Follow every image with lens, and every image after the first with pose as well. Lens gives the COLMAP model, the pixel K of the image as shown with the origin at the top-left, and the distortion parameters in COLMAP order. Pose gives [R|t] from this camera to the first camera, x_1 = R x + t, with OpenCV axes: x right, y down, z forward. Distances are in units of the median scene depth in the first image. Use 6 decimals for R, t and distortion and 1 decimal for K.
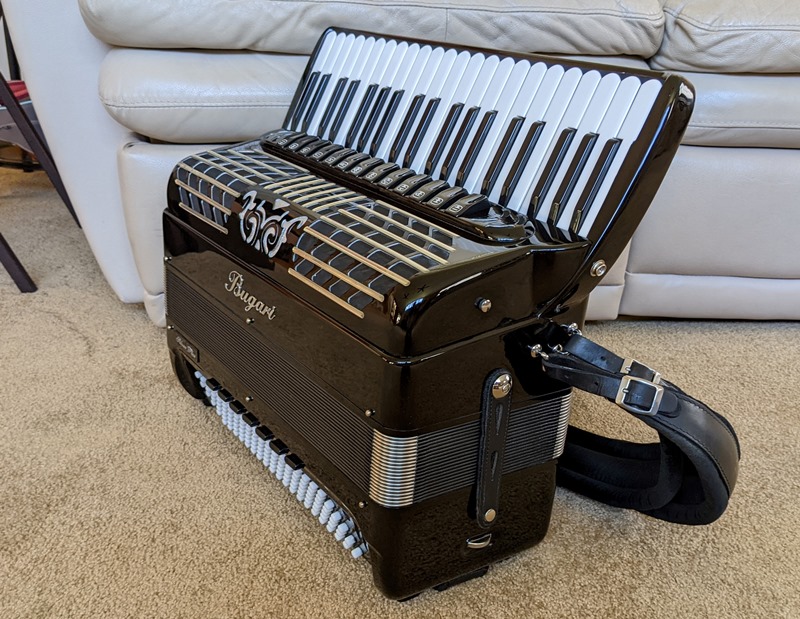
lens RADIAL K [[703.3, 0, 377.7], [0, 703.3, 337.3], [0, 0, 1]] dist [0.022512, -0.038772]
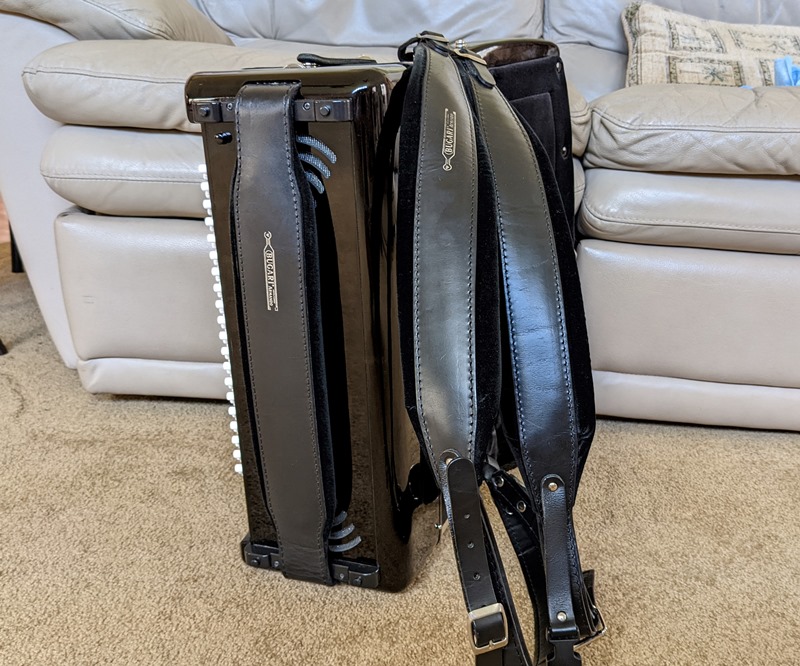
lens RADIAL K [[681.5, 0, 434.3], [0, 681.5, 360.0], [0, 0, 1]] dist [0.002278, -0.006998]
pose [[0.996420, 0.057162, -0.062294, 0.269849], [-0.063900, 0.991632, -0.112177, 0.018820], [0.055360, 0.115756, 0.991734, 0.056886]]
